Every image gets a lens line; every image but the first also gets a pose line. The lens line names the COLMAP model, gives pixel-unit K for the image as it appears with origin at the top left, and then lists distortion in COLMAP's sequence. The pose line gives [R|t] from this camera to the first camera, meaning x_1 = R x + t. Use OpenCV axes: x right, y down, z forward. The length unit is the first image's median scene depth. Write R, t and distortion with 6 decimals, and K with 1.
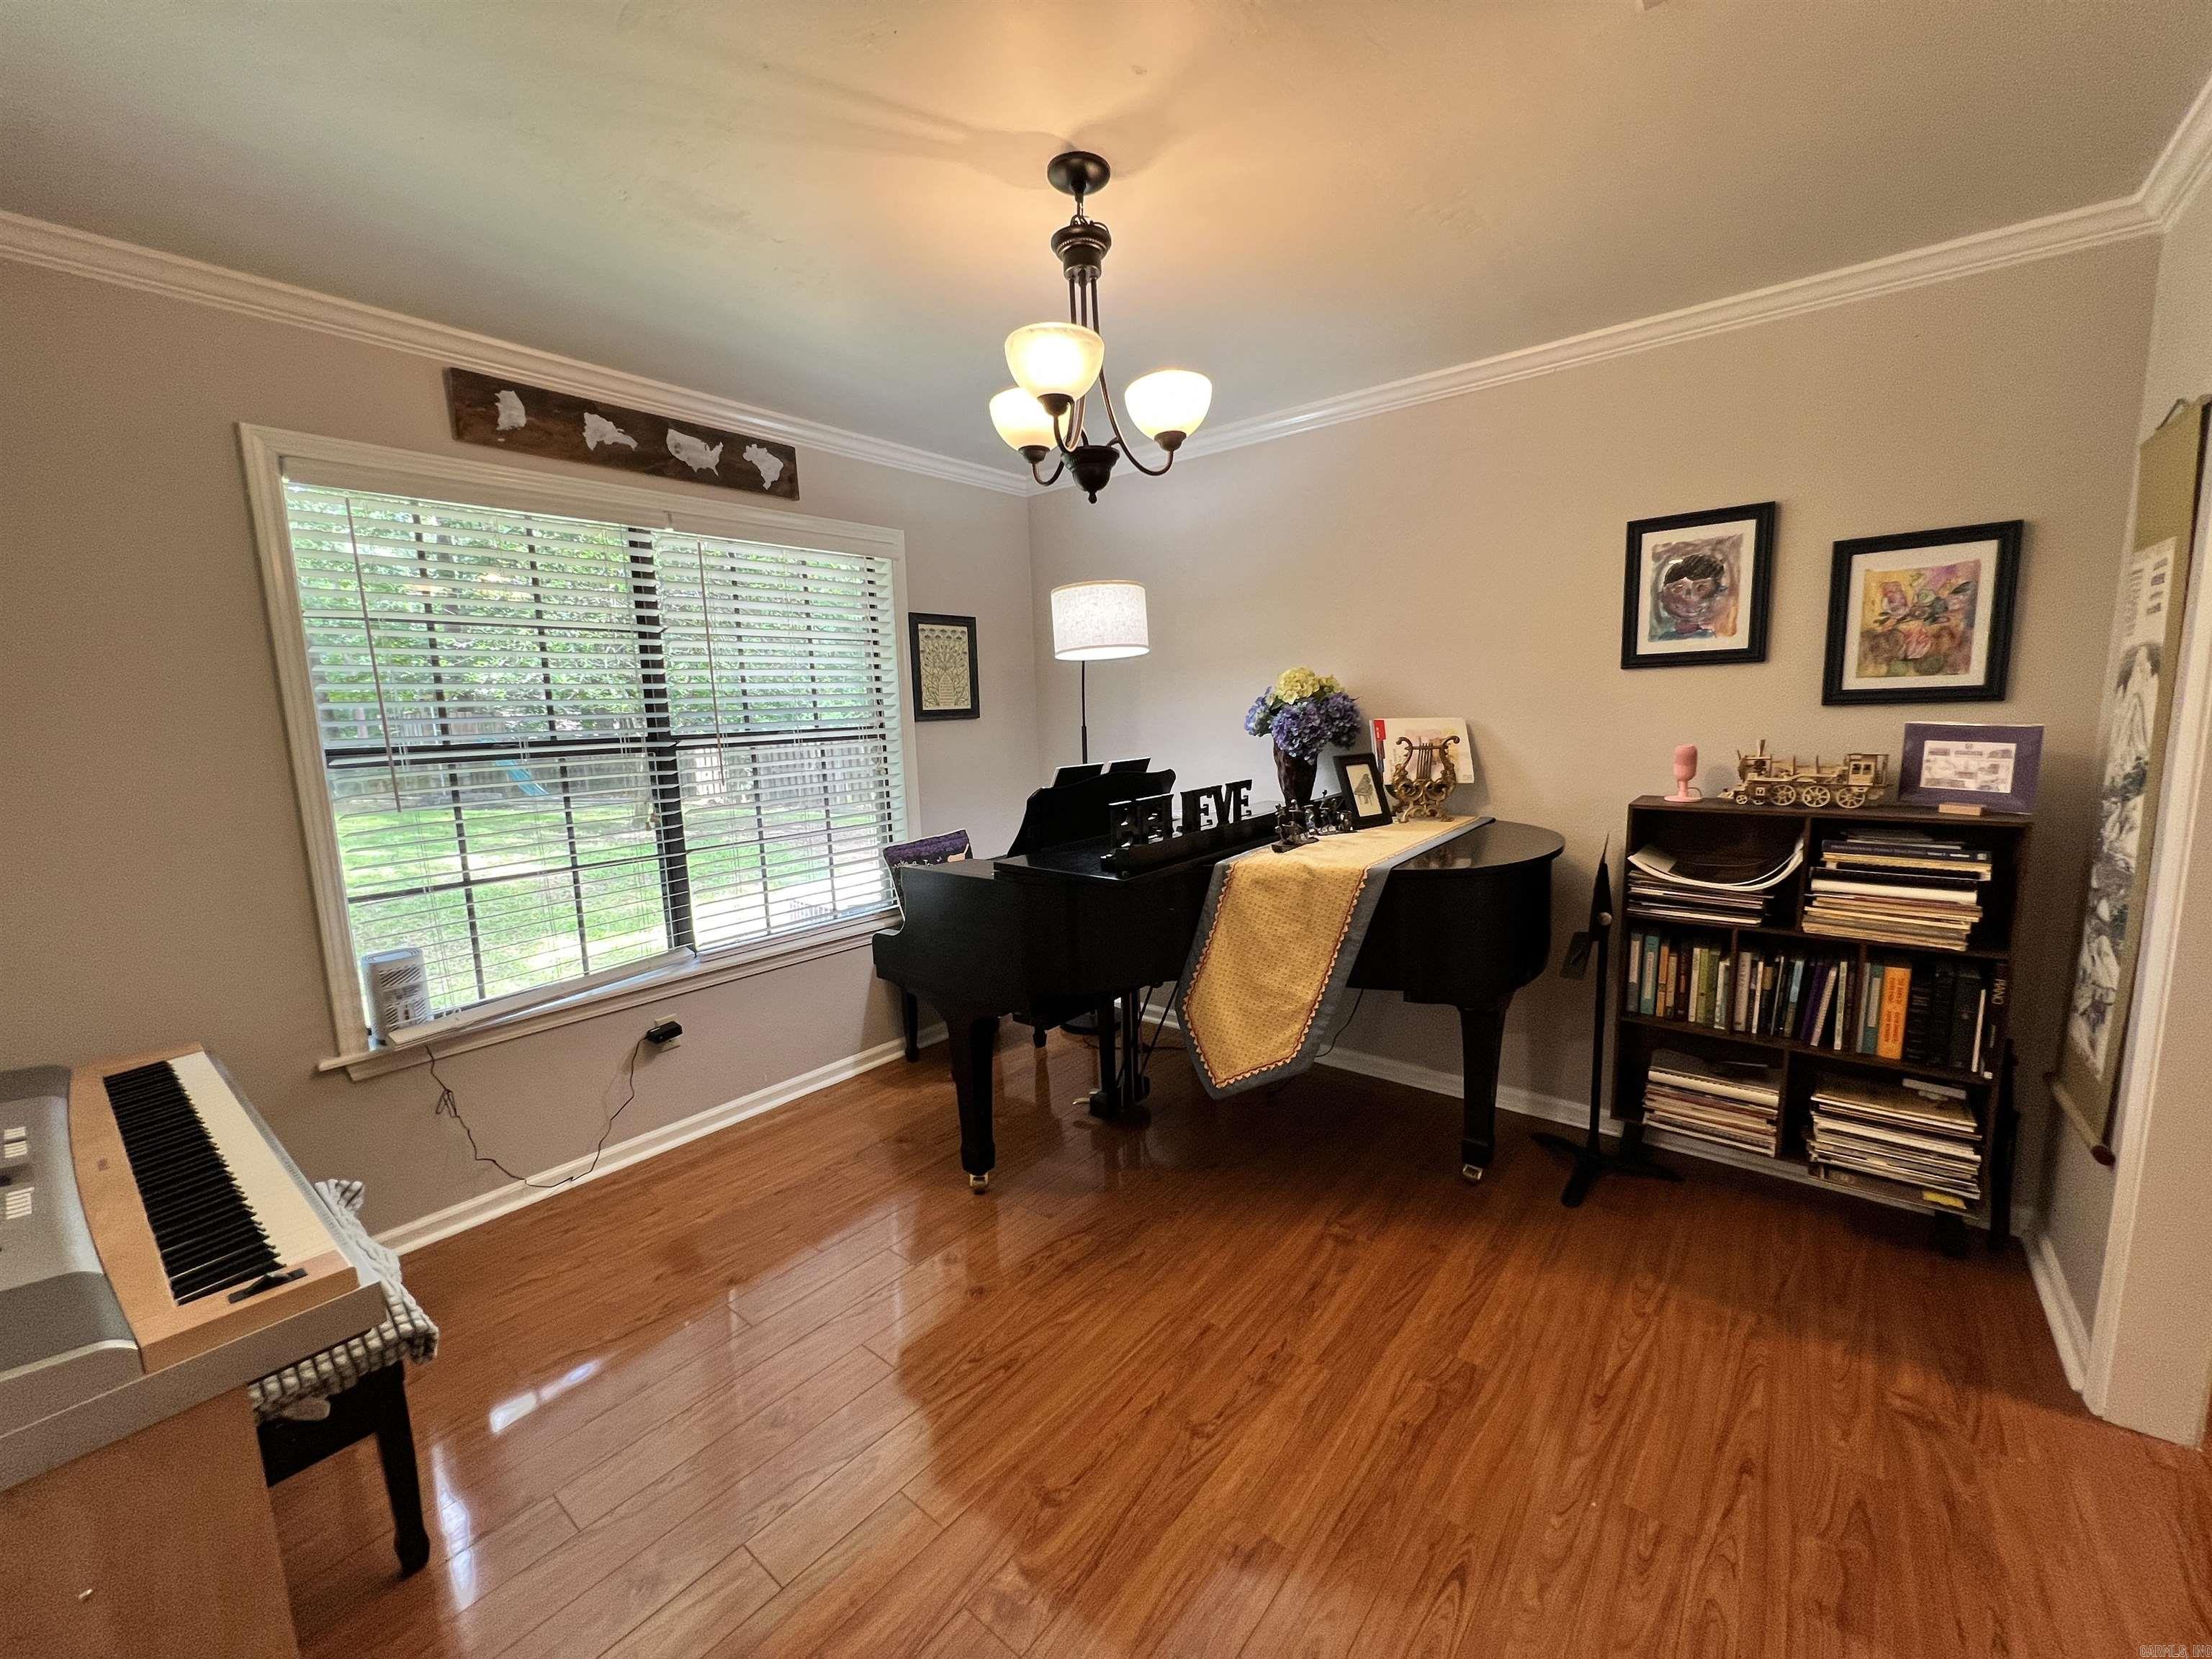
lens RADIAL K [[884.0, 0, 1112.0], [0, 884.0, 835.9], [0, 0, 1]] dist [-0.002538, 0.000757]
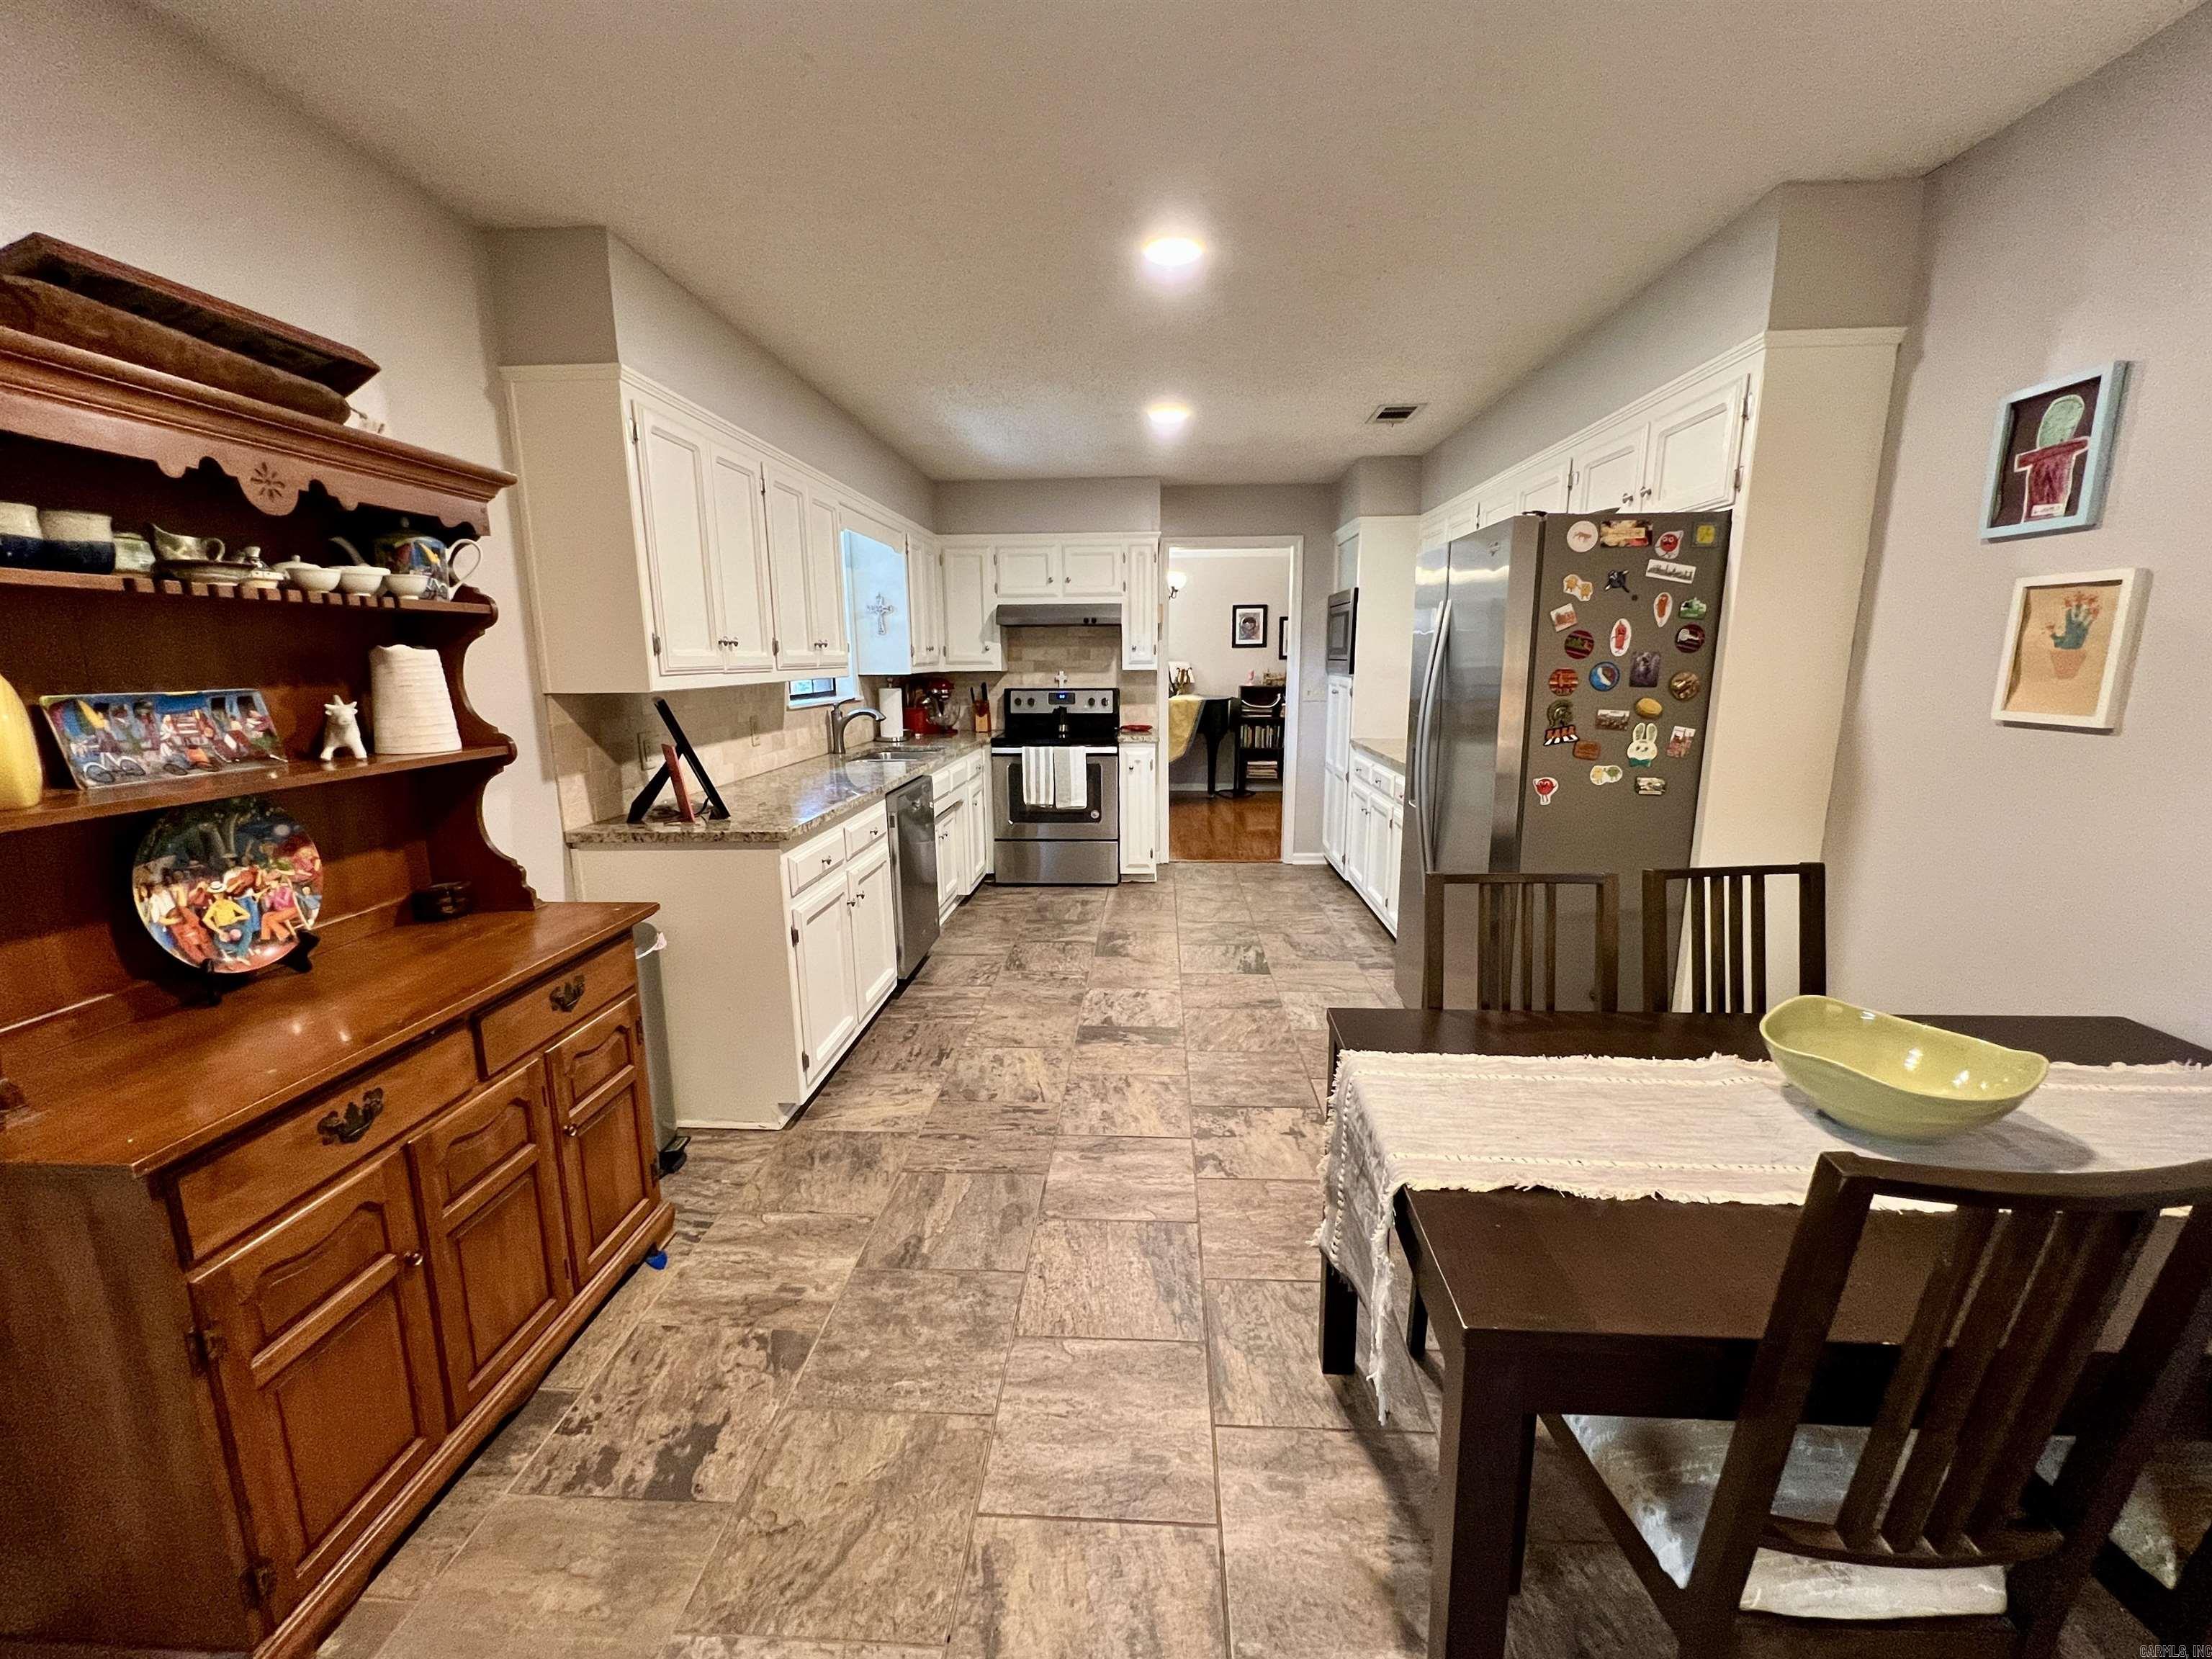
lens RADIAL K [[884.0, 0, 1105.0], [0, 884.0, 826.5], [0, 0, 1]] dist [-0.002538, 0.000757]
pose [[0.819238, -0.081390, 0.567649, -1.936059], [0.063067, 0.996660, 0.051884, 0.309376], [-0.569976, -0.006705, 0.821634, -1.626960]]
